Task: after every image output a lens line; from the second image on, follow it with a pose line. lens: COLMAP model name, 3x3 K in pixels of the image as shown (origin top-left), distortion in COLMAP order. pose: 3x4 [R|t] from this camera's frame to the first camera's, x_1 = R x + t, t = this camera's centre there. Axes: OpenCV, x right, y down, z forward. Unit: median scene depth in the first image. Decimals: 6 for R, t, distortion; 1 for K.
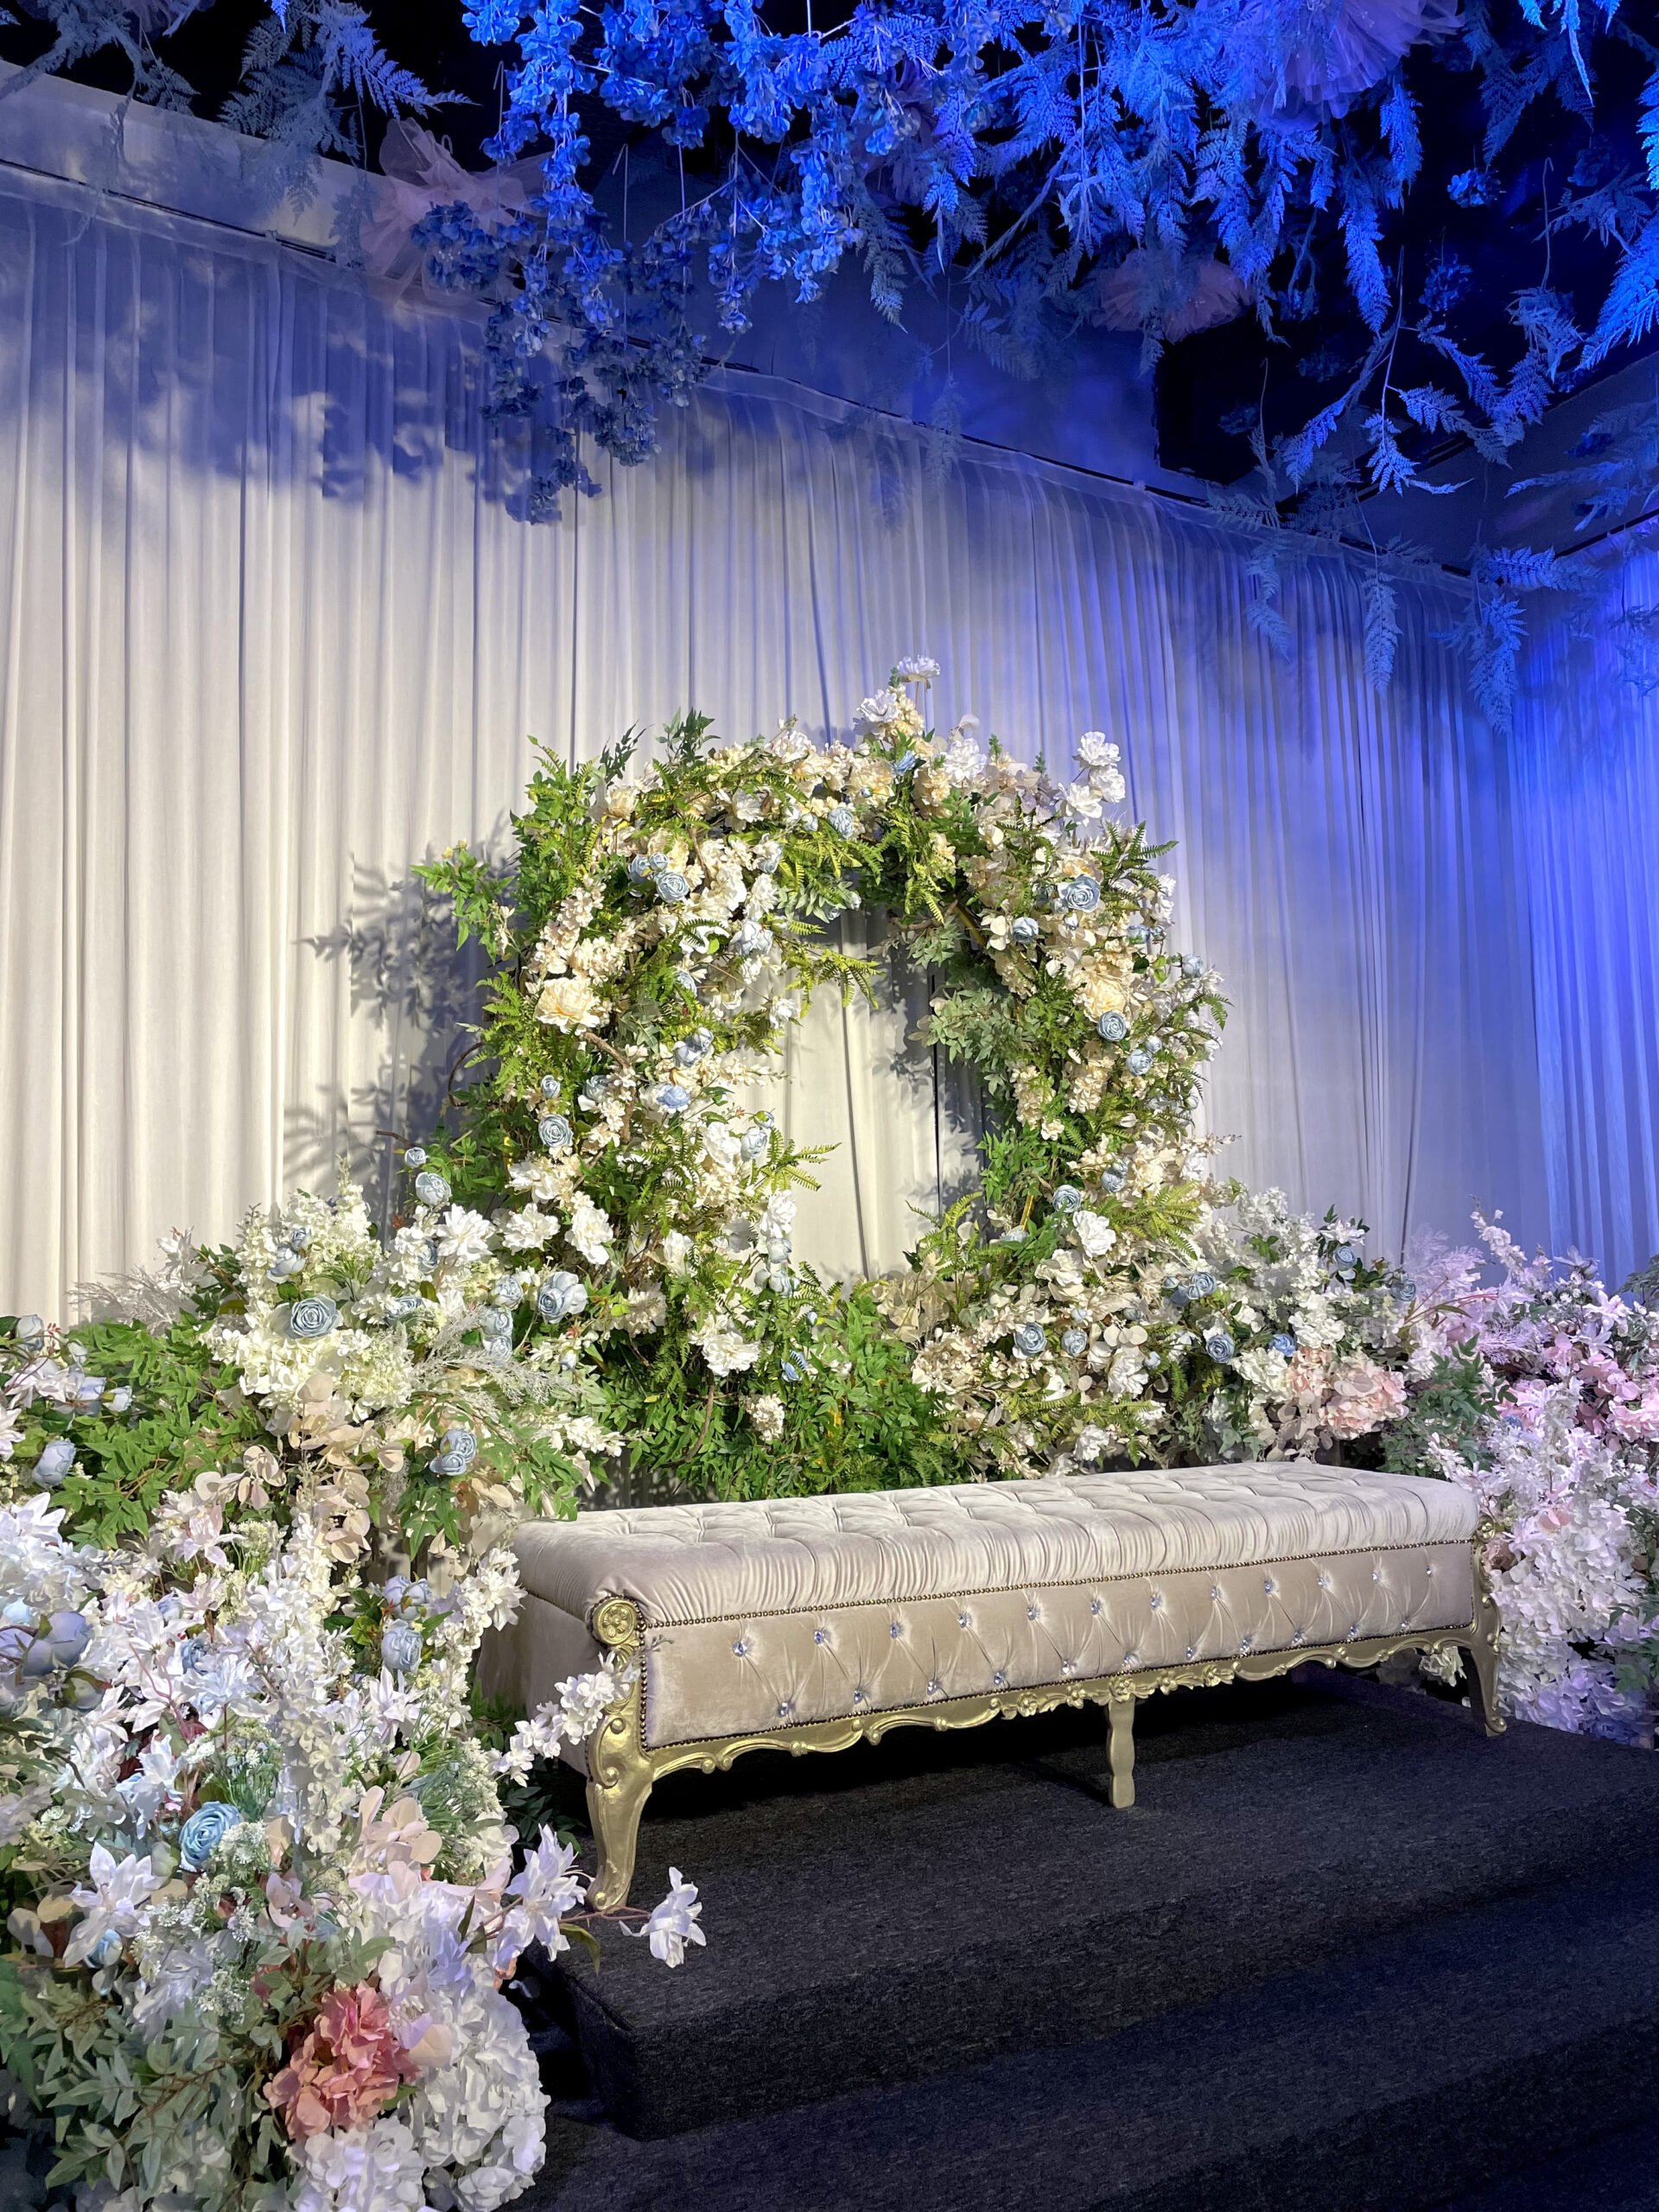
lens RADIAL K [[1686.6, 0, 829.5], [0, 1686.6, 1106.0], [0, 0, 1]] dist [0.070464, -0.091412]
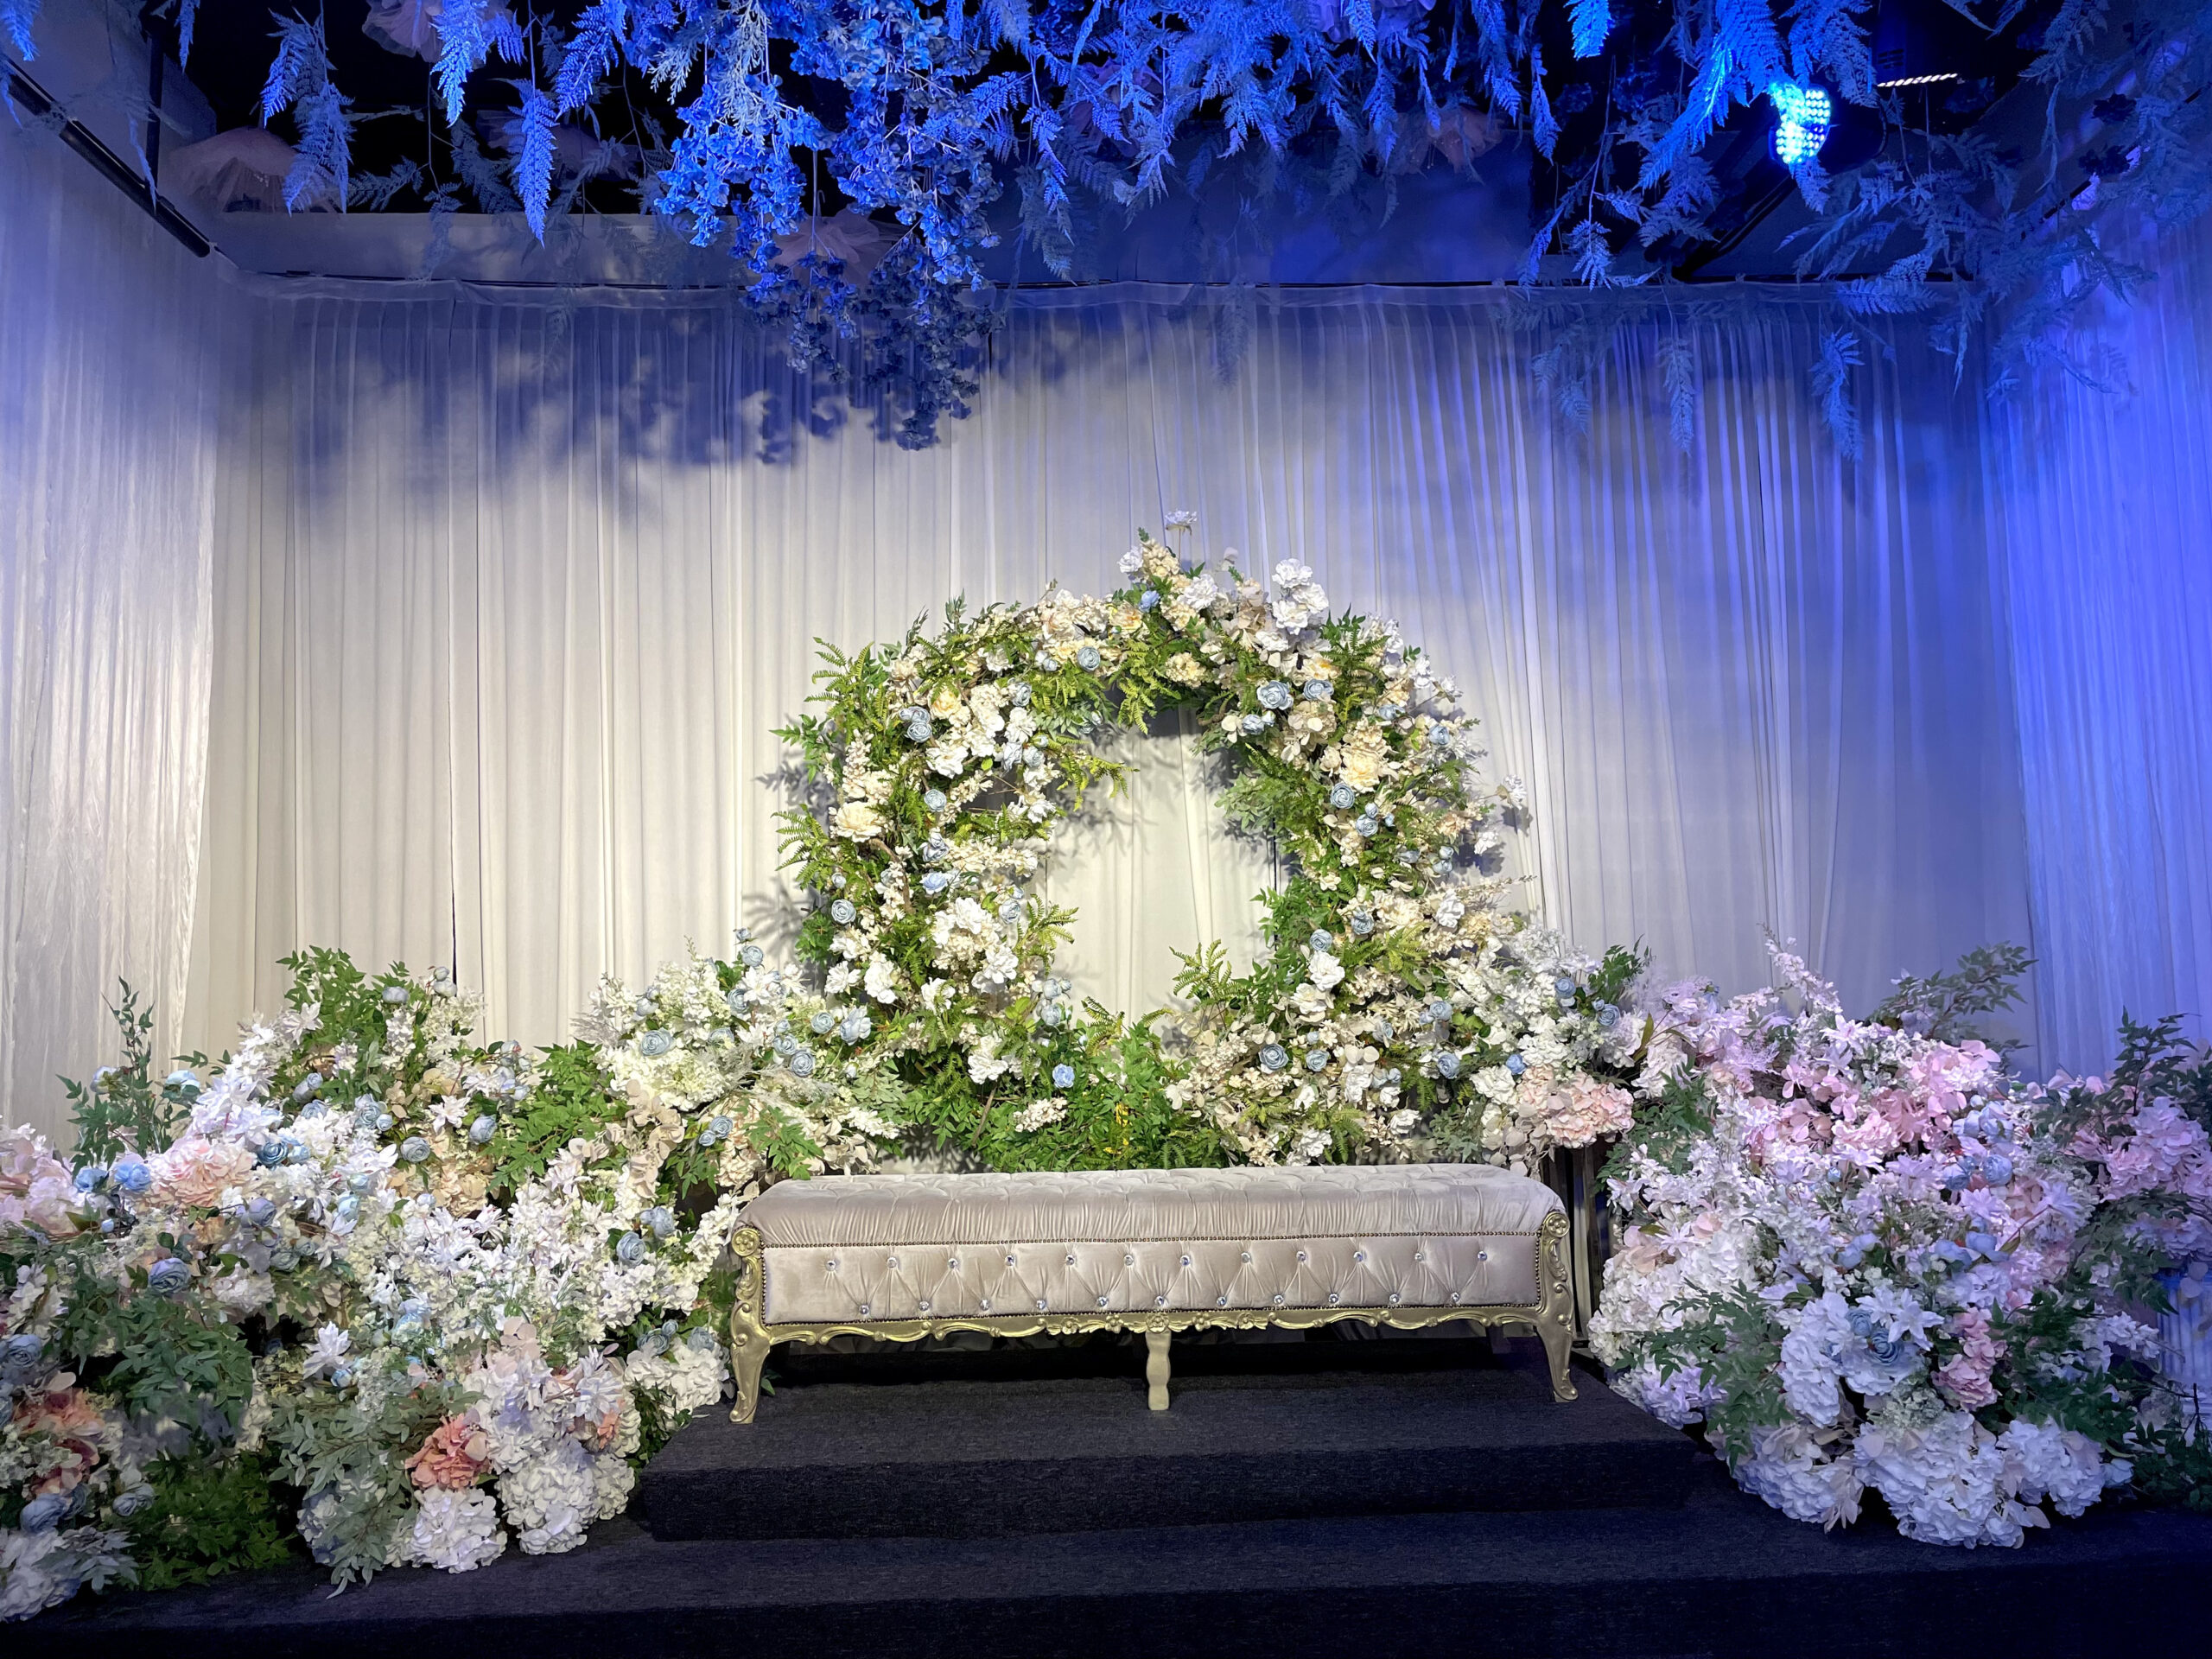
lens RADIAL K [[1686.6, 0, 1112.2], [0, 1686.6, 843.3], [0, 0, 1]] dist [0.070464, -0.091412]
pose [[0.889260, -0.047066, -0.454973, 0.602556], [0.058576, 0.998220, 0.011225, -0.039566], [0.453635, -0.036633, 0.890434, -0.148077]]
